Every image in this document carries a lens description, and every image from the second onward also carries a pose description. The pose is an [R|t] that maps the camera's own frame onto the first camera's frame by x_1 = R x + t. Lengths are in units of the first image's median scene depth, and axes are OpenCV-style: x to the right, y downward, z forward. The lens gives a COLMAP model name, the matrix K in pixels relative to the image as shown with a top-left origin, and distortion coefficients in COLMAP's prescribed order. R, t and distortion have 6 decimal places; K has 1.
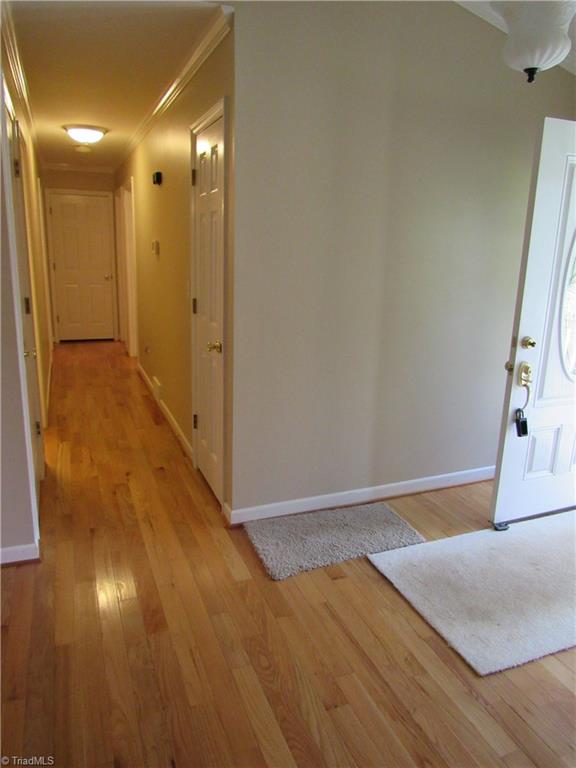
lens RADIAL K [[550.5, 0, 286.5], [0, 550.5, 383.7], [0, 0, 1]] dist [-0.024094, 0.004280]
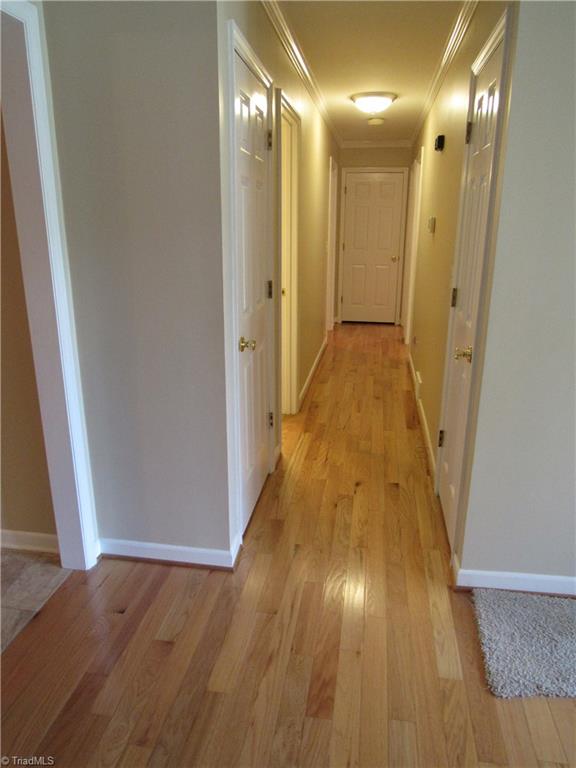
lens RADIAL K [[550.5, 0, 290.0], [0, 550.5, 383.3], [0, 0, 1]] dist [-0.024094, 0.004280]
pose [[0.860654, 0.119573, -0.494951, 0.036100], [-0.102700, 0.992824, 0.061272, -0.039845], [0.498726, -0.001902, 0.866758, 0.180263]]
